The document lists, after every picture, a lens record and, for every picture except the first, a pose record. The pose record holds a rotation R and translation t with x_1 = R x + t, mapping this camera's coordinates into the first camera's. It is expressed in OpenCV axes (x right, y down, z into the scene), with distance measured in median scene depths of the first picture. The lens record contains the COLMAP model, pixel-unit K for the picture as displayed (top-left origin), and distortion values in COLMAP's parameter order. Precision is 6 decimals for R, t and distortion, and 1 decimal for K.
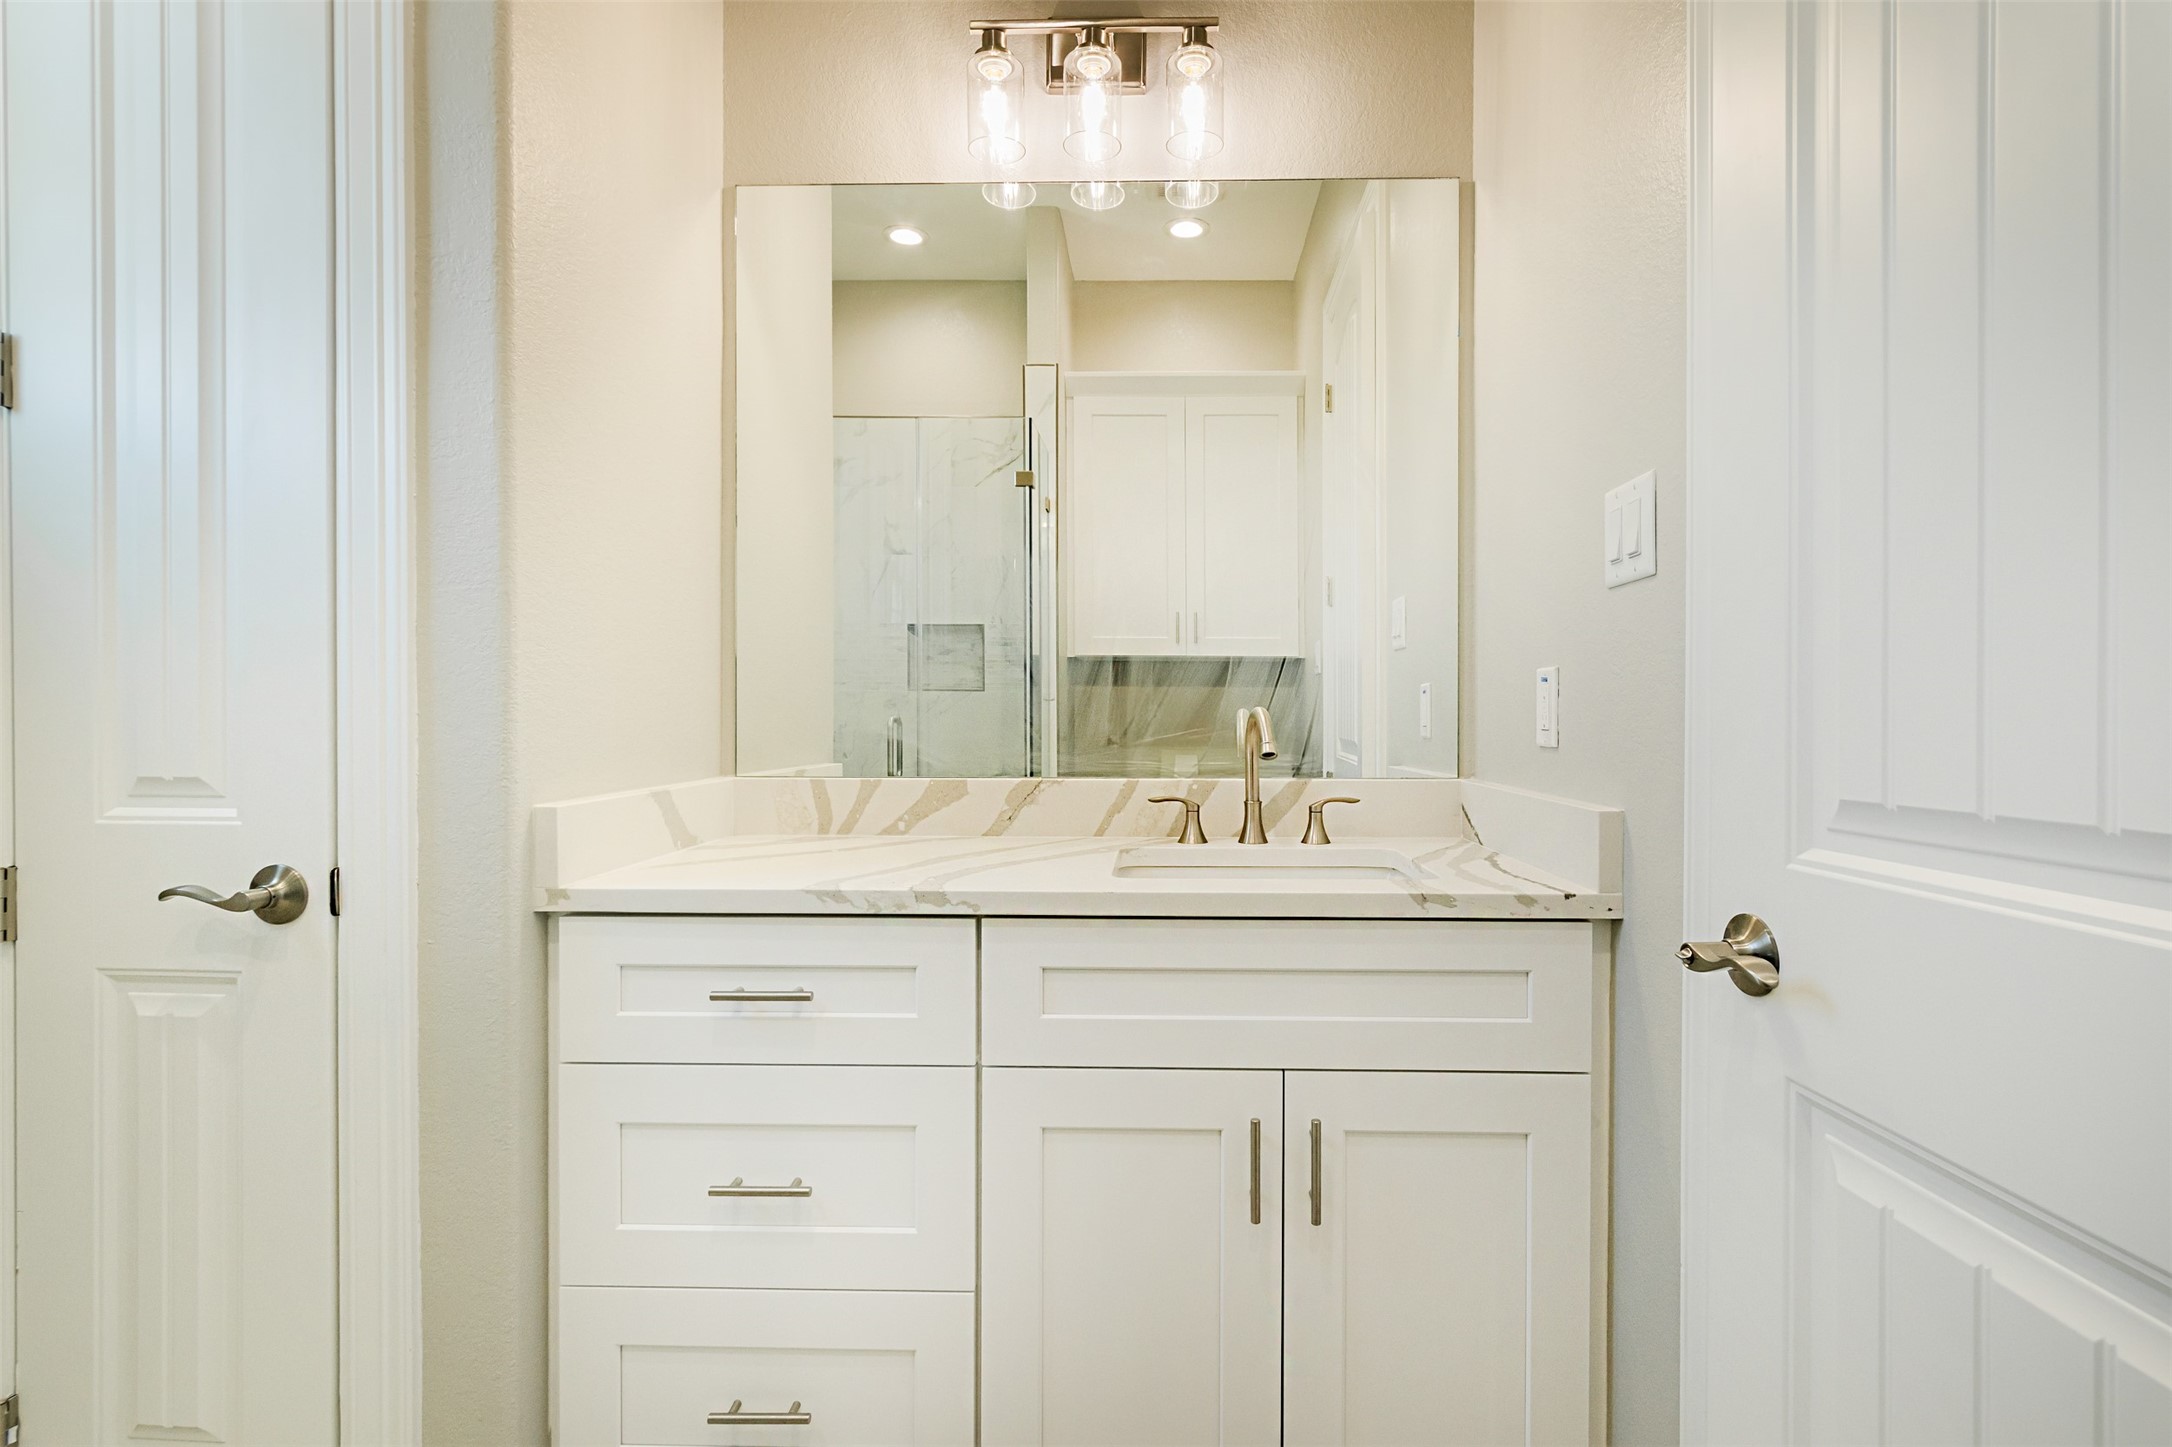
lens RADIAL K [[1005.8, 0, 1086.0], [0, 1005.8, 723.5], [0, 0, 1]] dist [0.001514, 0.000187]
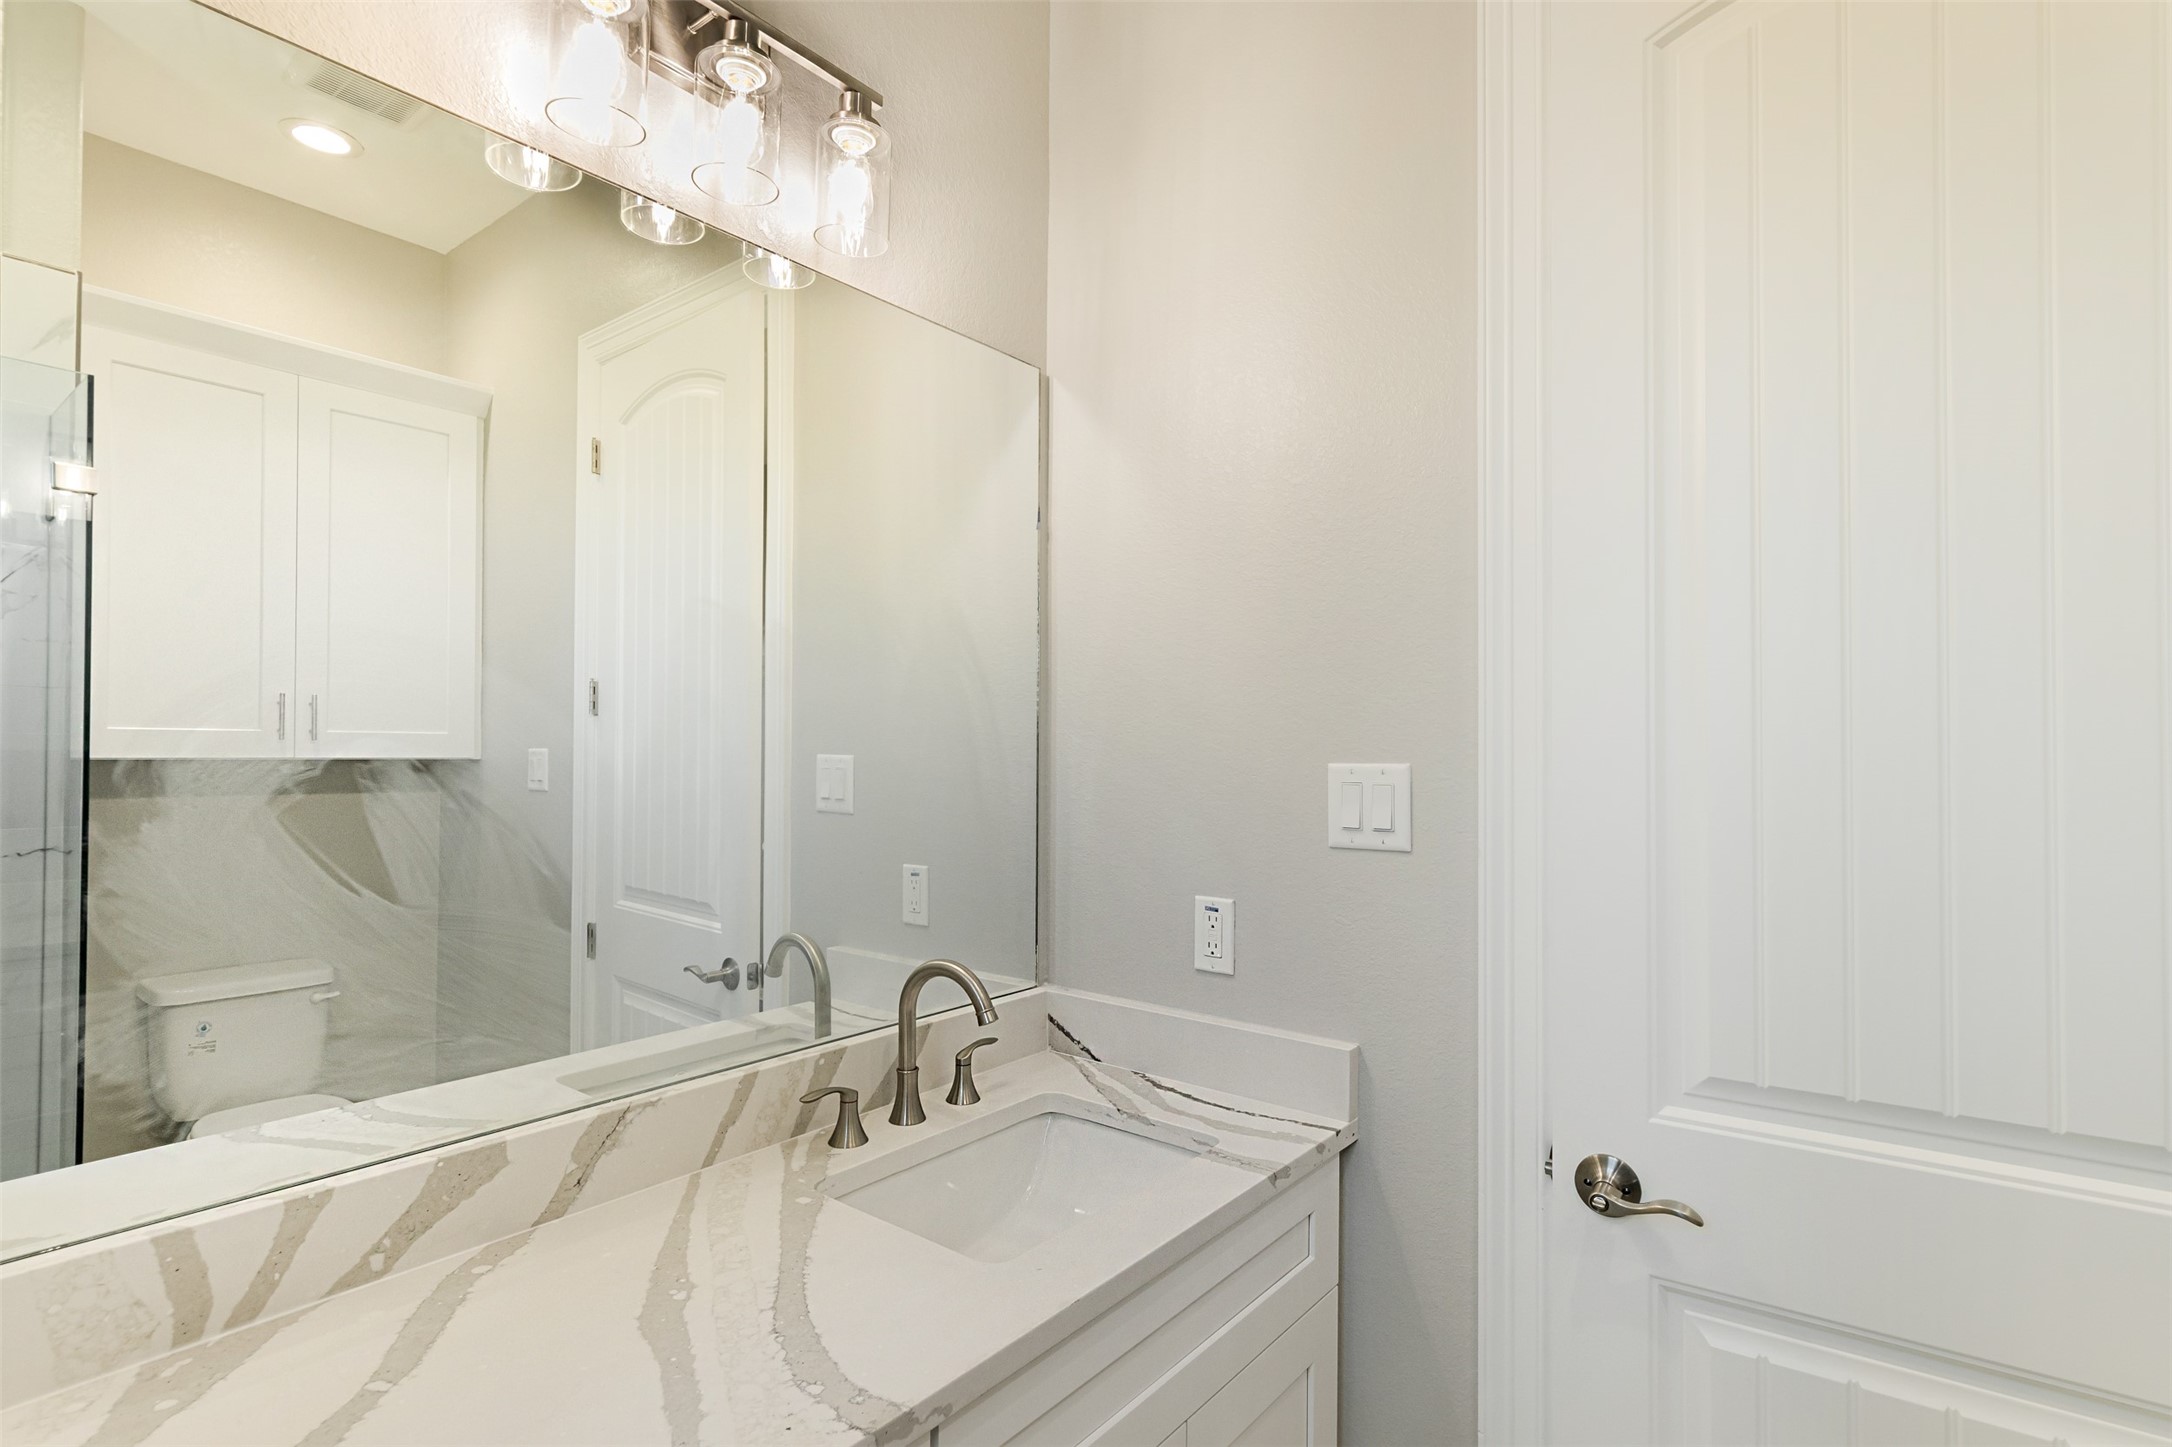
lens RADIAL K [[1073.7, 0, 1113.6], [0, 1073.7, 729.2], [0, 0, 1]] dist [-0.017695, 0.009550]
pose [[0.572674, 0.017505, 0.819596, -0.430817], [0.003603, 0.999709, -0.023869, -0.167384], [-0.819775, 0.016623, 0.572444, 0.352277]]
